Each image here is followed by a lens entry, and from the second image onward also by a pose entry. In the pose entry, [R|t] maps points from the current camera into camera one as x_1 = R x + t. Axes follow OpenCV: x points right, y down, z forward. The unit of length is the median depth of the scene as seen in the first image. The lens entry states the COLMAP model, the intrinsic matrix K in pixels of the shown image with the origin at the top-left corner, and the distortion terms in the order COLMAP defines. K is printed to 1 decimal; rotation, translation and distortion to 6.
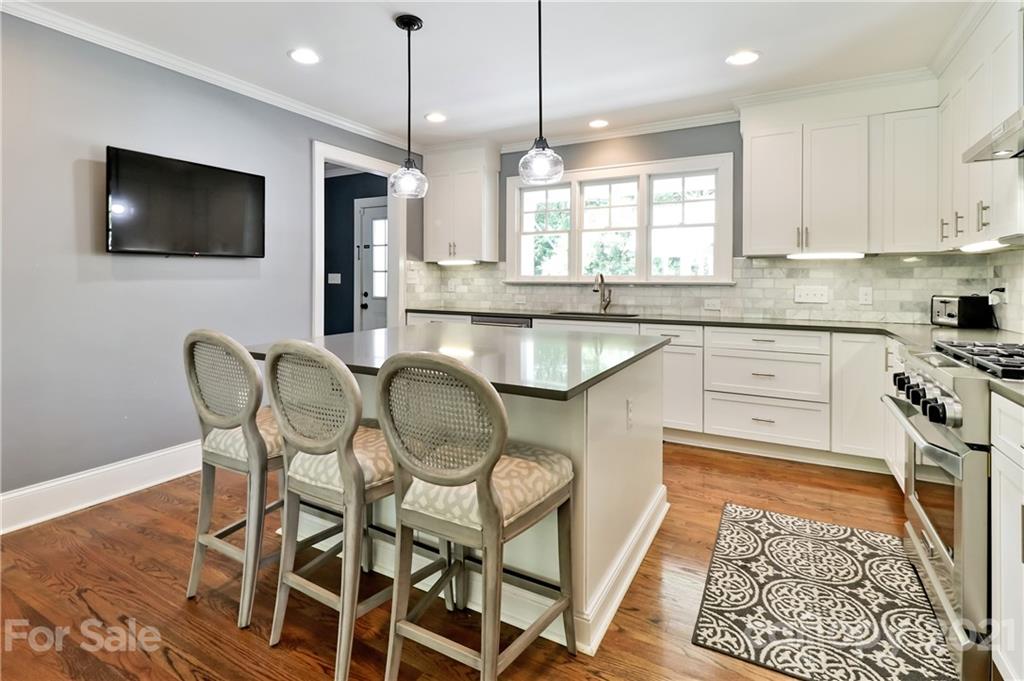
lens RADIAL K [[483.6, 0, 534.6], [0, 483.6, 286.0], [0, 0, 1]] dist [0.004450, -0.000194]
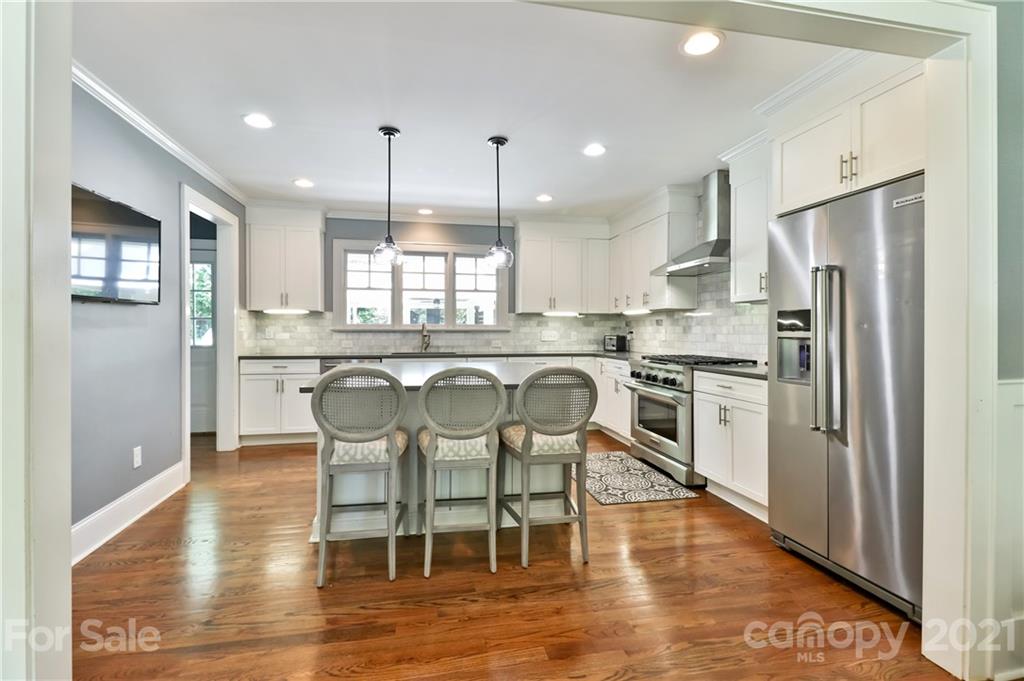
lens RADIAL K [[418.4, 0, 504.0], [0, 418.4, 332.9], [0, 0, 1]] dist [0.012880, 0.000051]
pose [[0.782825, -0.008227, 0.622187, -0.415140], [0.007083, 0.999966, 0.004311, -0.001339], [-0.622201, 0.001032, 0.782857, -0.049348]]
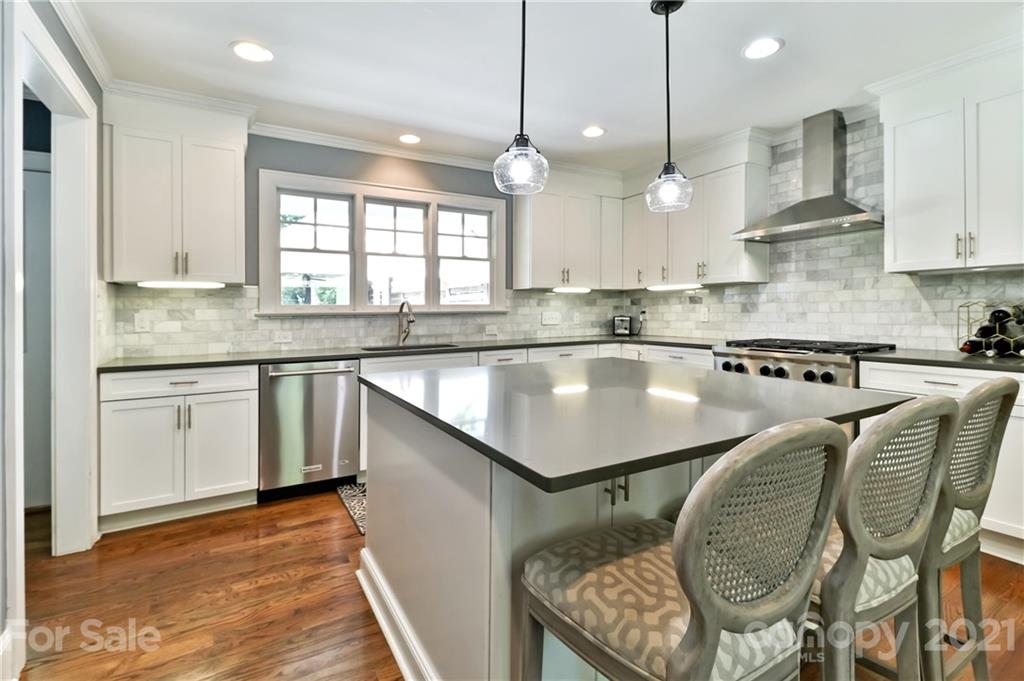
lens RADIAL K [[440.4, 0, 489.7], [0, 440.4, 312.1], [0, 0, 1]] dist [0.004224, -0.001181]
pose [[0.568618, -0.015495, 0.822456, -0.460823], [0.020953, 0.999771, 0.004349, -0.008078], [-0.822335, 0.014760, 0.568812, 0.391692]]
